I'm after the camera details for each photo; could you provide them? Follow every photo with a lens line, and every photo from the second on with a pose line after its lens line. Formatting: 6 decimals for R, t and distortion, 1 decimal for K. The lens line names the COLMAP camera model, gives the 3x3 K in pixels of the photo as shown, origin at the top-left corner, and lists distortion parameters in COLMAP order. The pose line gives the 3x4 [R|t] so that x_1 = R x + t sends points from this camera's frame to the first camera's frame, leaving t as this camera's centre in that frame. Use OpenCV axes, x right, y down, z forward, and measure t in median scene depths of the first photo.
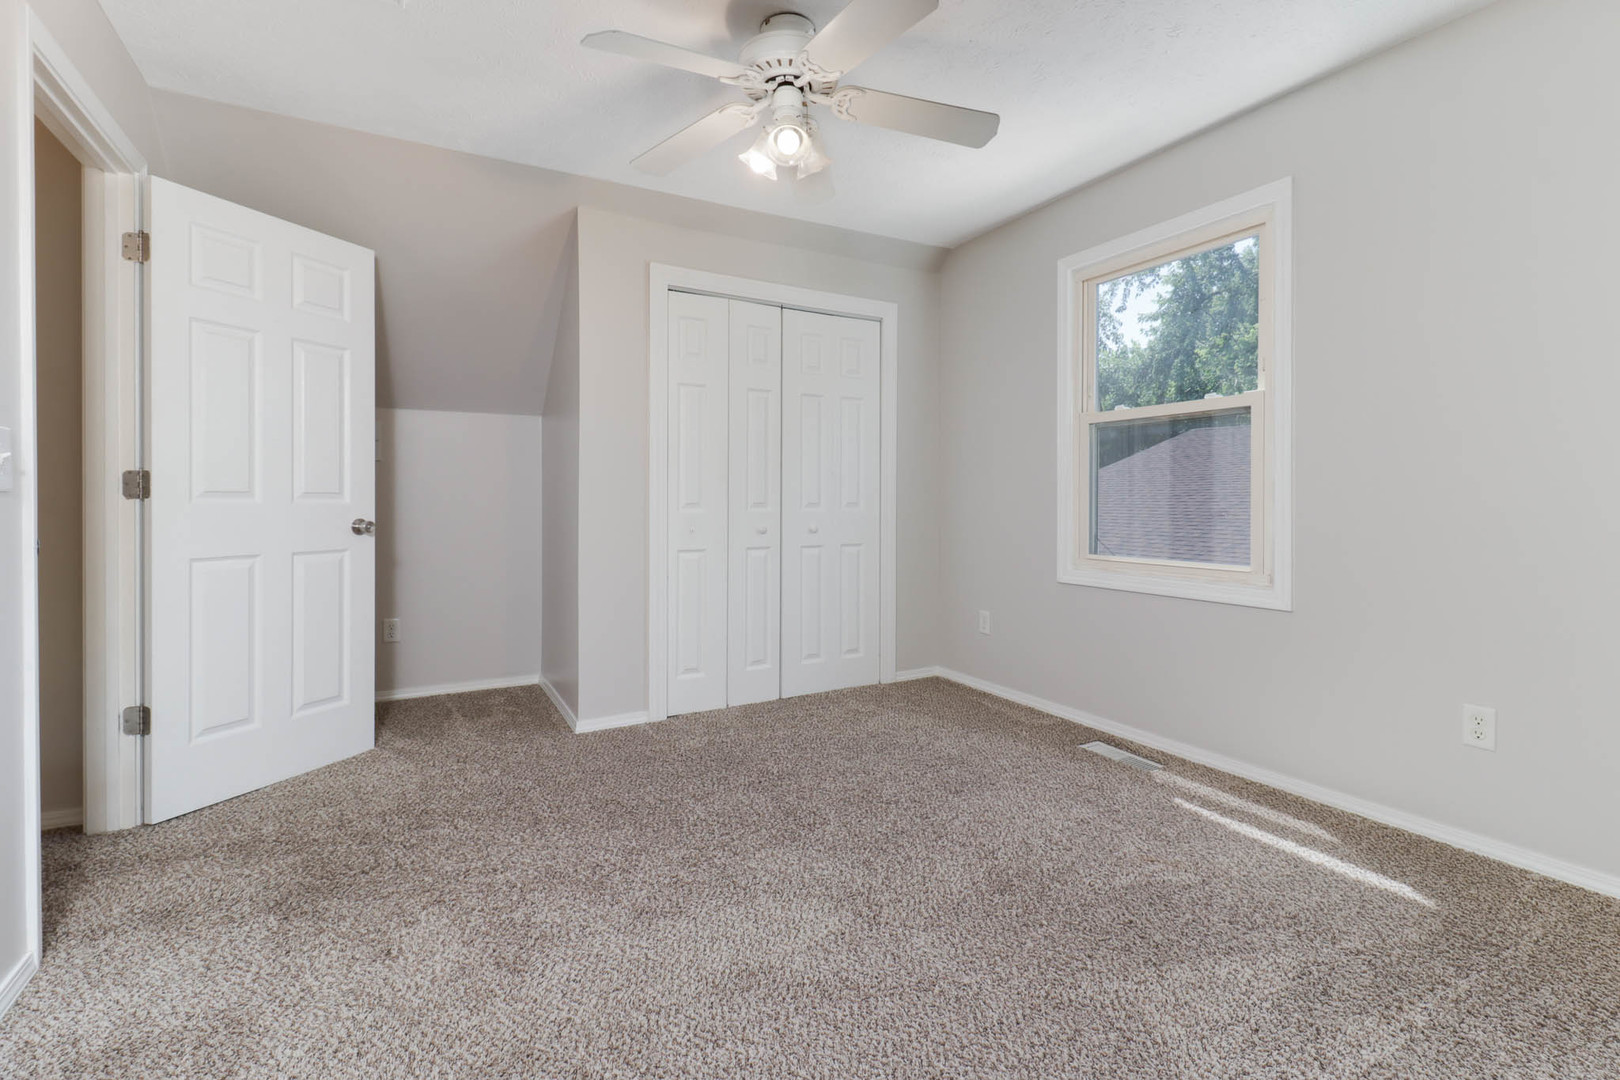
lens RADIAL K [[741.4, 0, 811.4], [0, 741.4, 508.7], [0, 0, 1]] dist [0.020901, -0.017054]
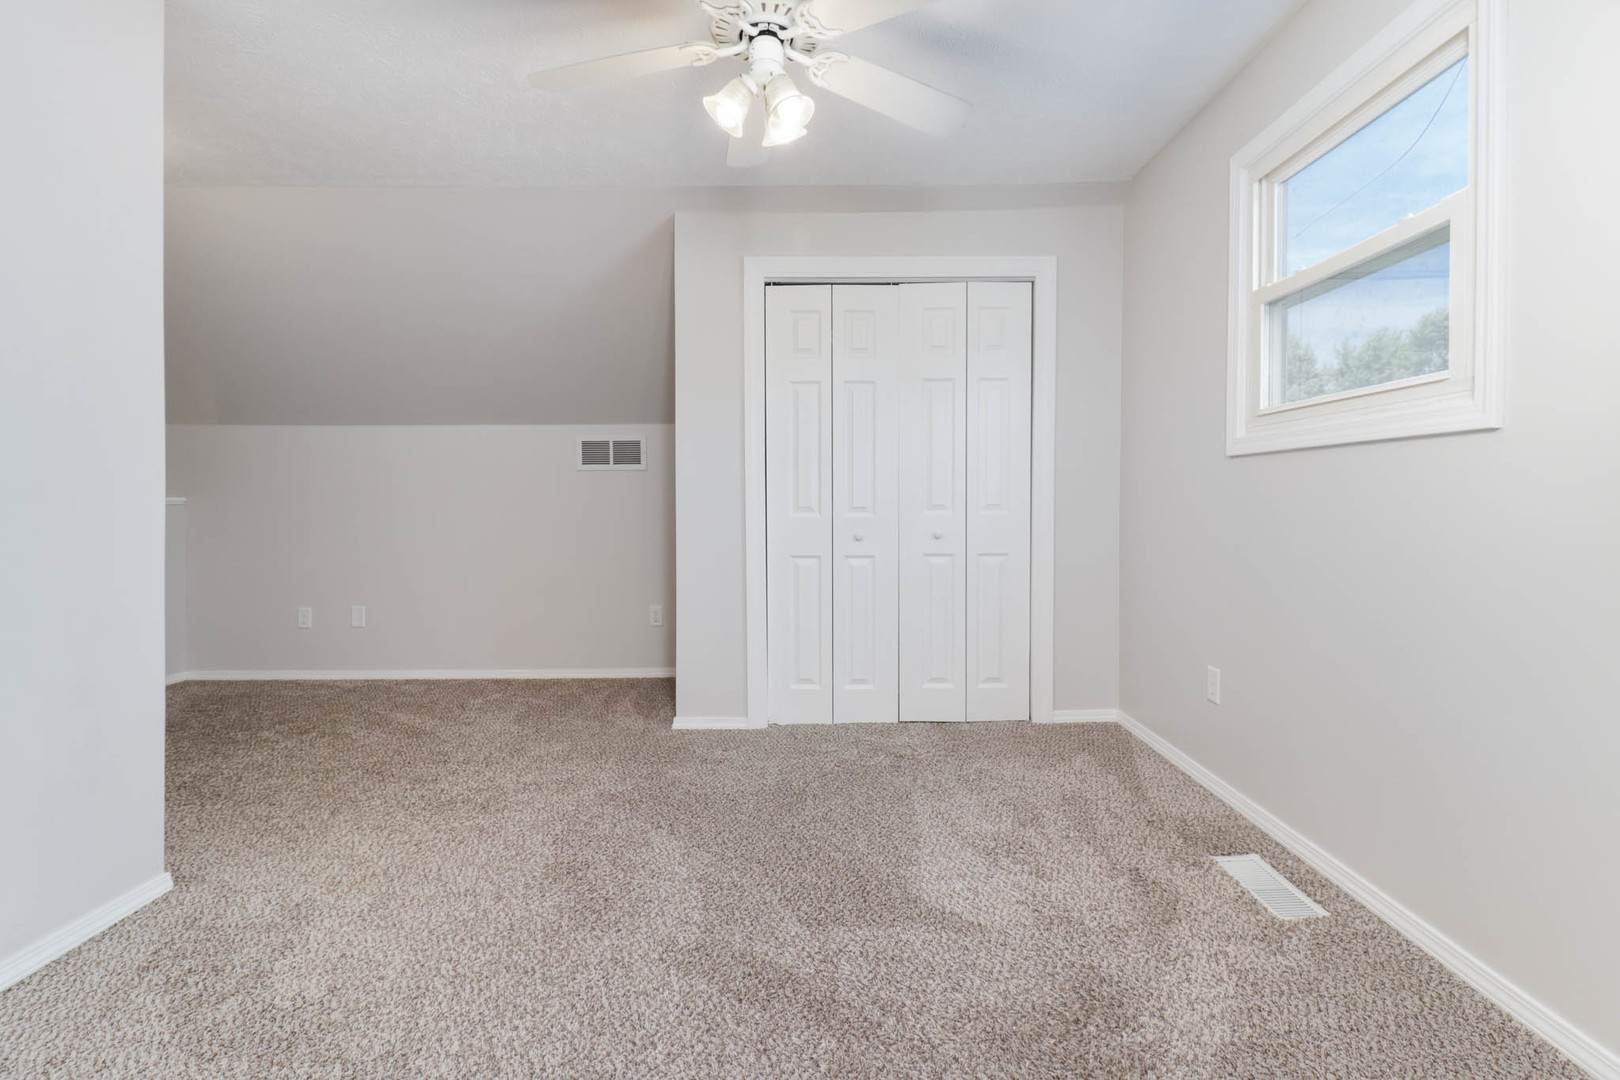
lens RADIAL K [[739.6, 0, 815.0], [0, 739.6, 516.1], [0, 0, 1]] dist [-0.001446, -0.017615]
pose [[0.862181, 0.005793, -0.506568, 0.346247], [-0.001066, 0.999953, 0.009620, -0.002304], [0.506600, -0.007755, 0.862147, 0.204136]]
